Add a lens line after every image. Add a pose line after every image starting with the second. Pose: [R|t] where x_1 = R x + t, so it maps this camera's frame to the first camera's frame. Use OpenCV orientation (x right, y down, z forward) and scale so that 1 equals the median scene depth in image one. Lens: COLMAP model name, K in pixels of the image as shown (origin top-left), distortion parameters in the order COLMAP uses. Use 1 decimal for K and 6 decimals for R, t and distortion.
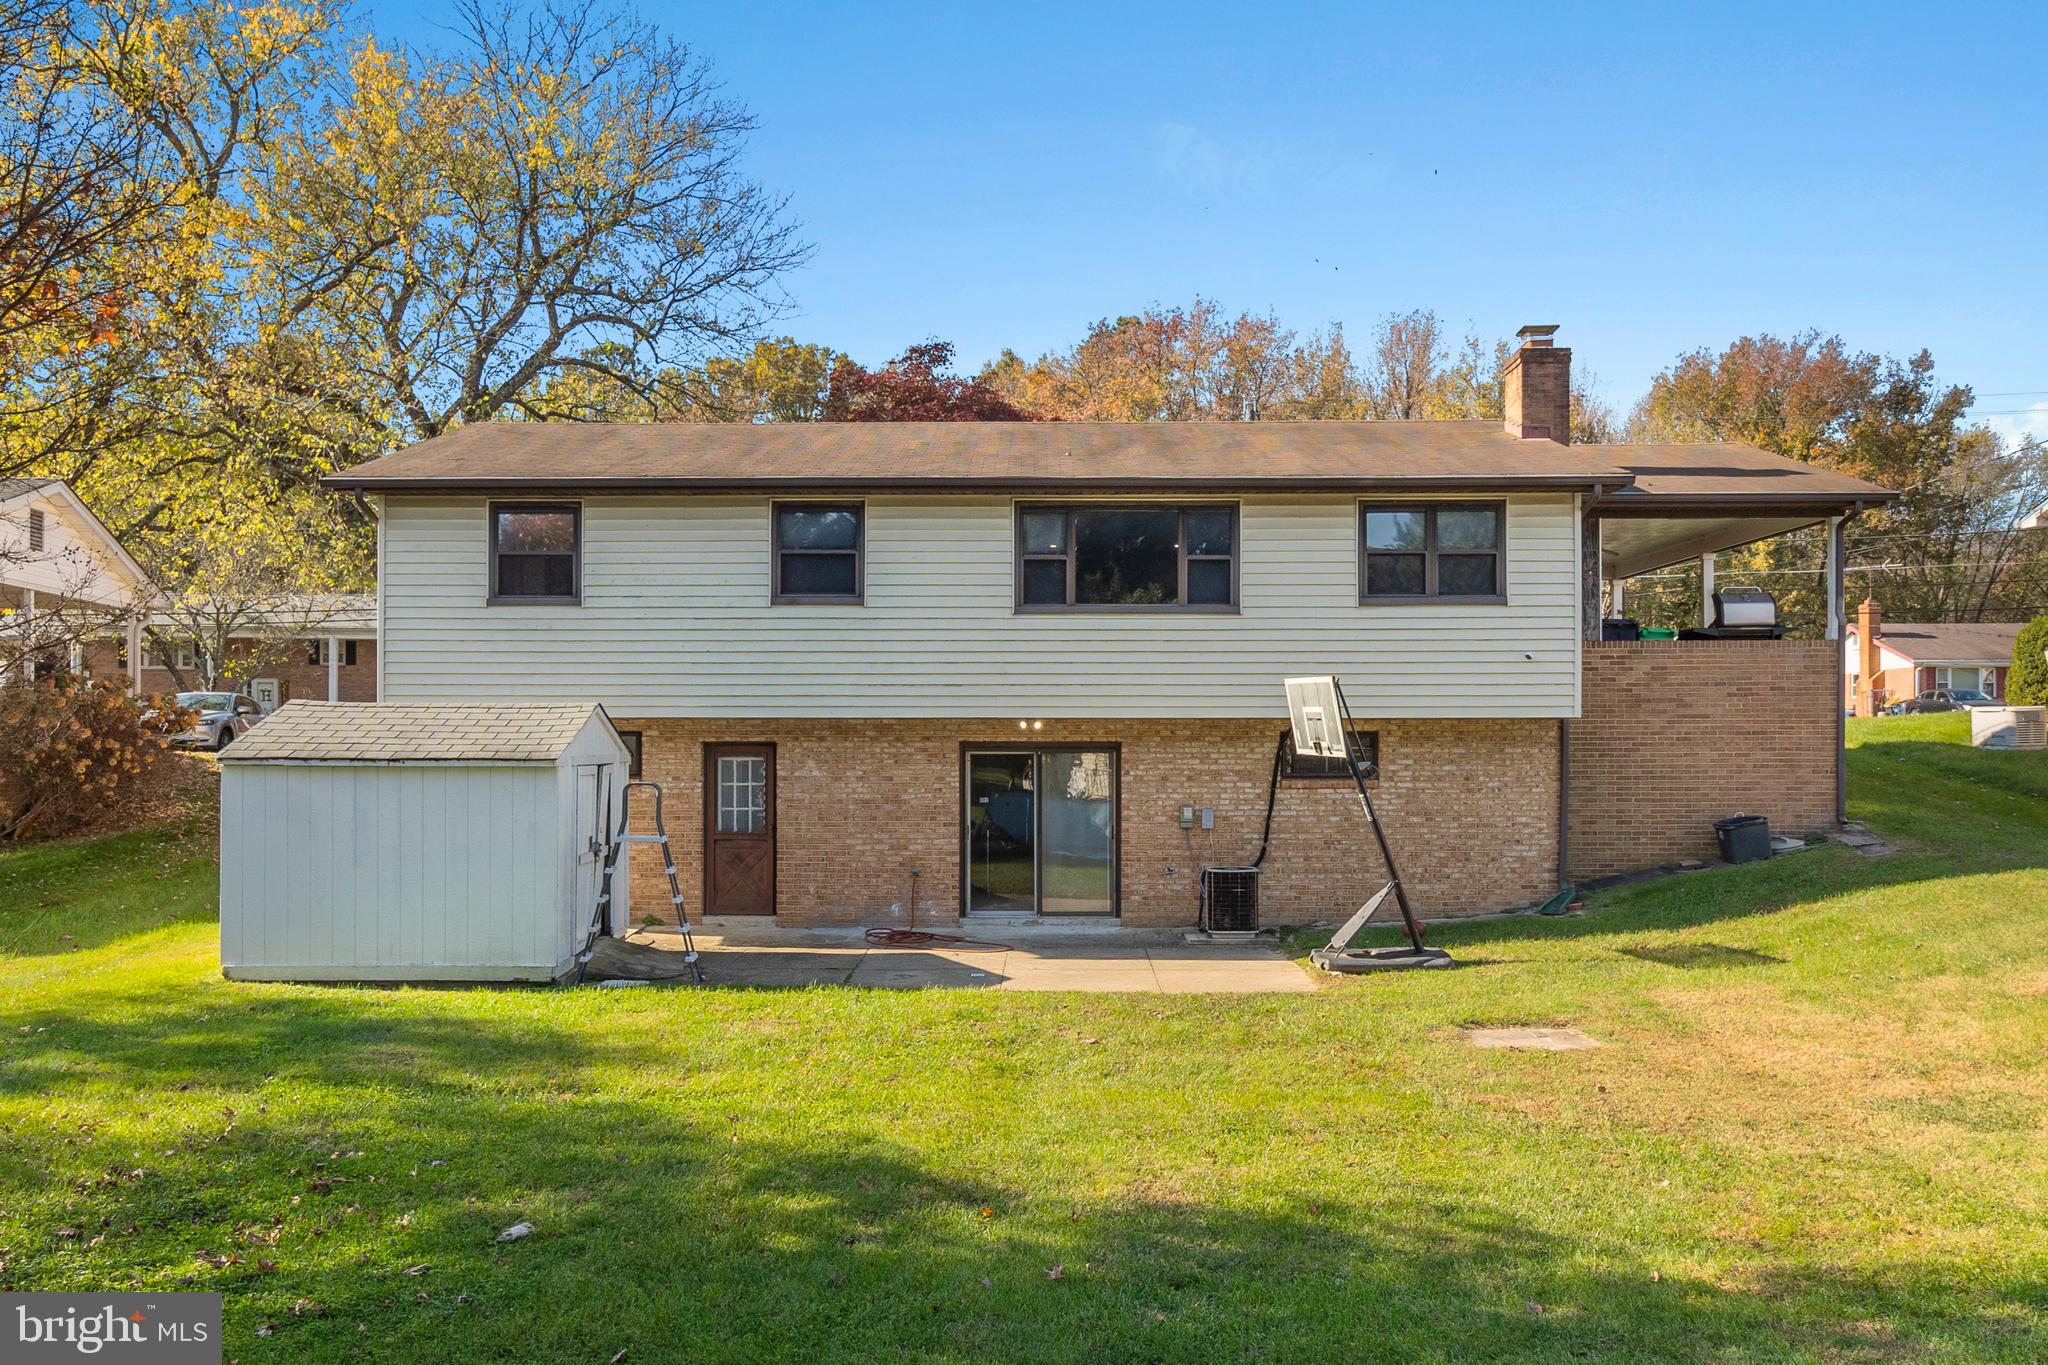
lens RADIAL K [[1540.0, 0, 1040.9], [0, 1540.0, 702.6], [0, 0, 1]] dist [-0.000006, -0.004477]
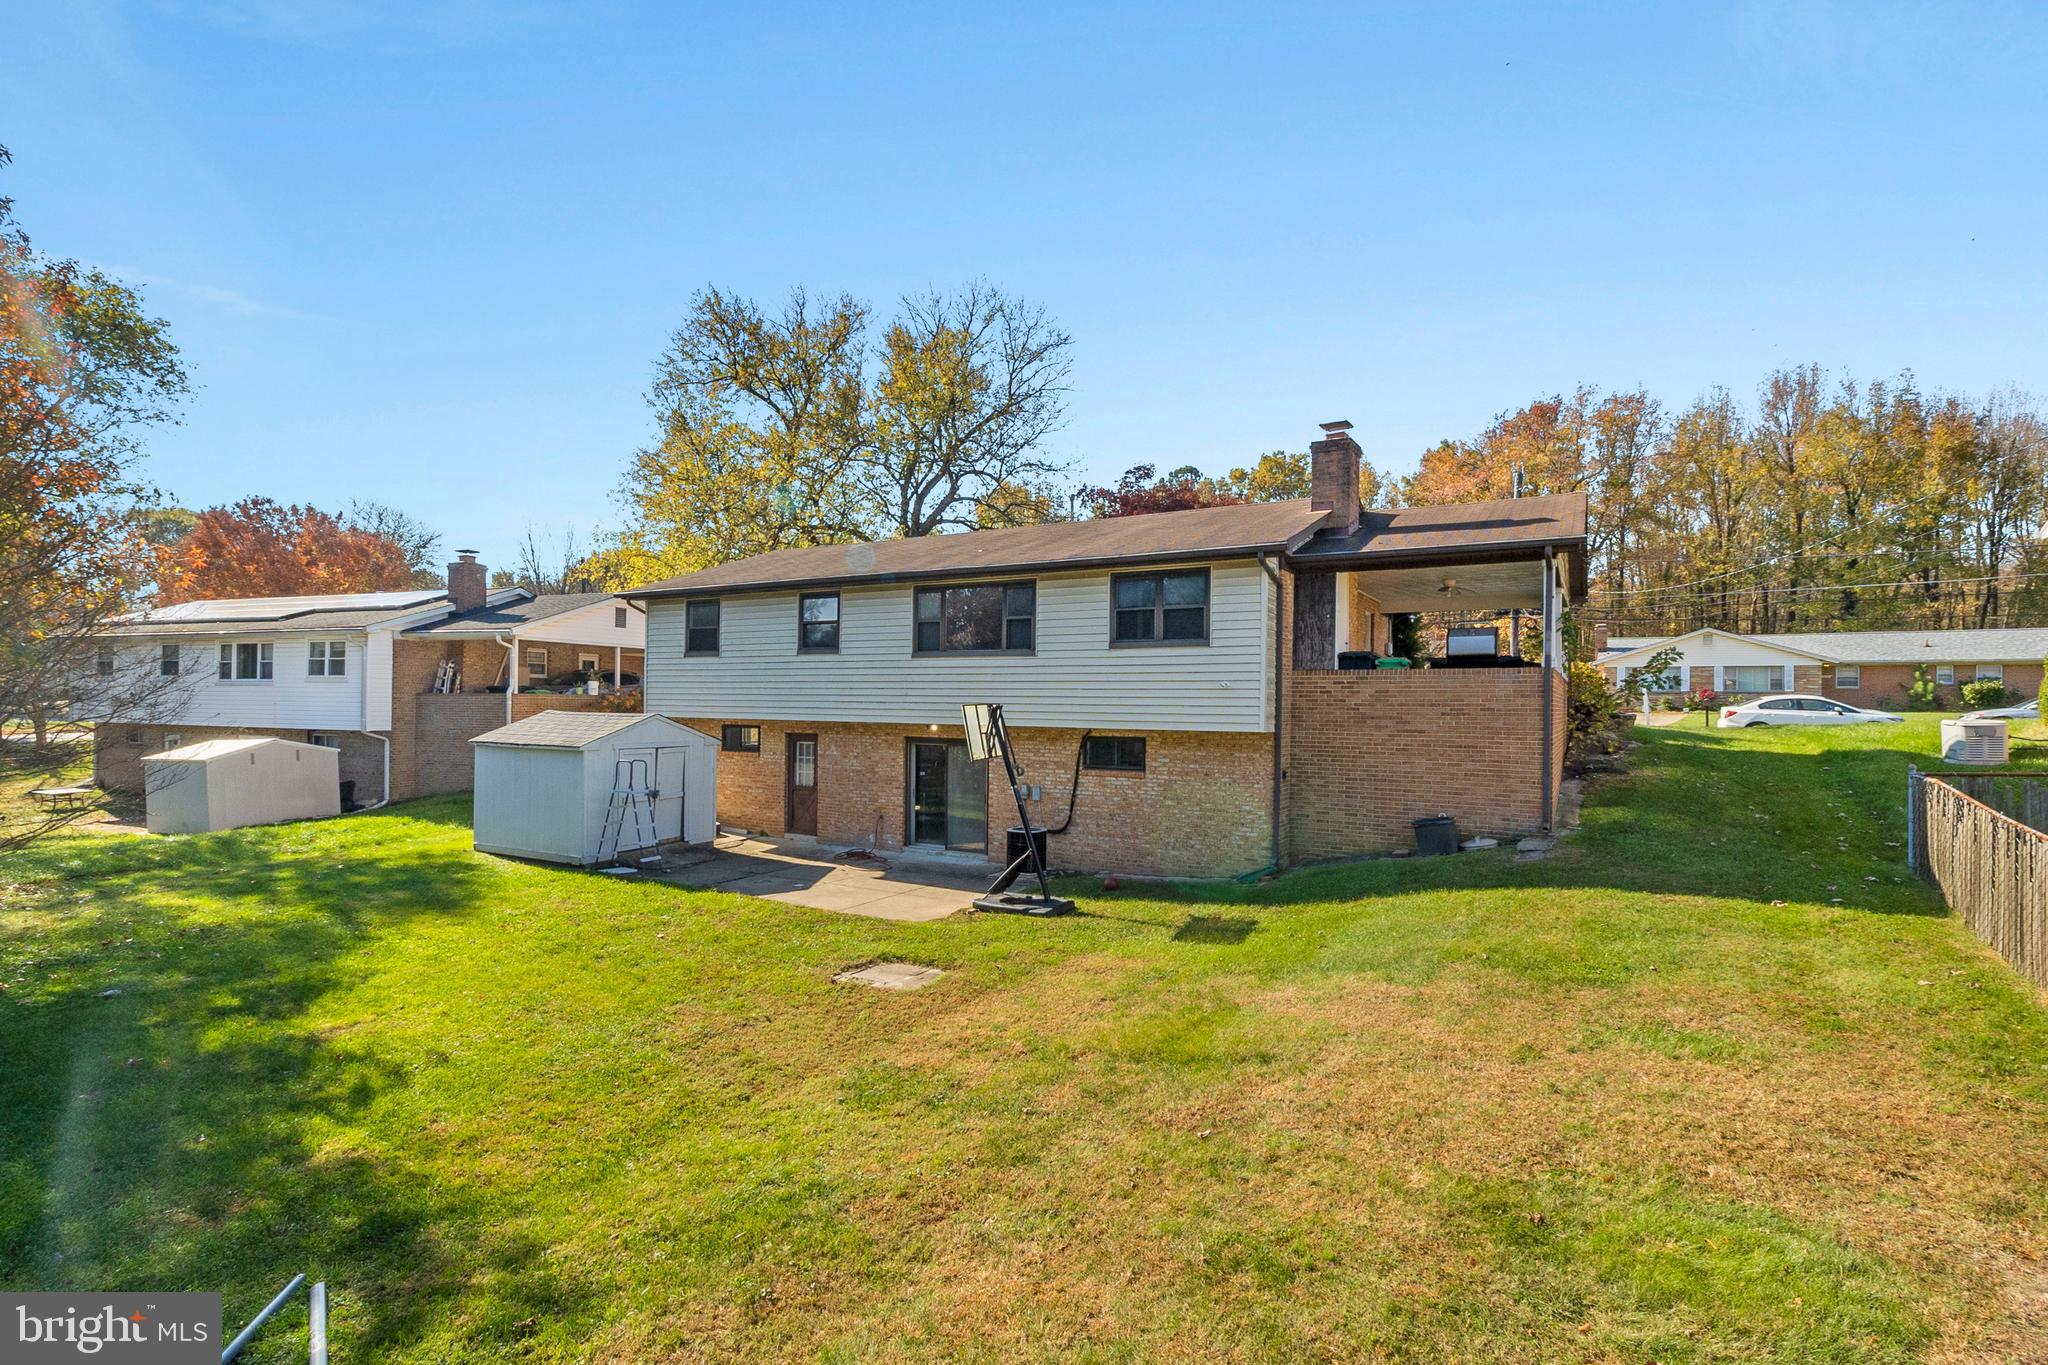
lens RADIAL K [[962.4, 0, 1044.0], [0, 962.4, 683.1], [0, 0, 1]] dist [-0.001504, 0.001110]
pose [[0.864132, 0.000141, -0.503266, 0.579162], [0.001518, 0.999995, 0.002886, -0.033076], [0.503263, -0.003258, 0.864127, 0.206919]]
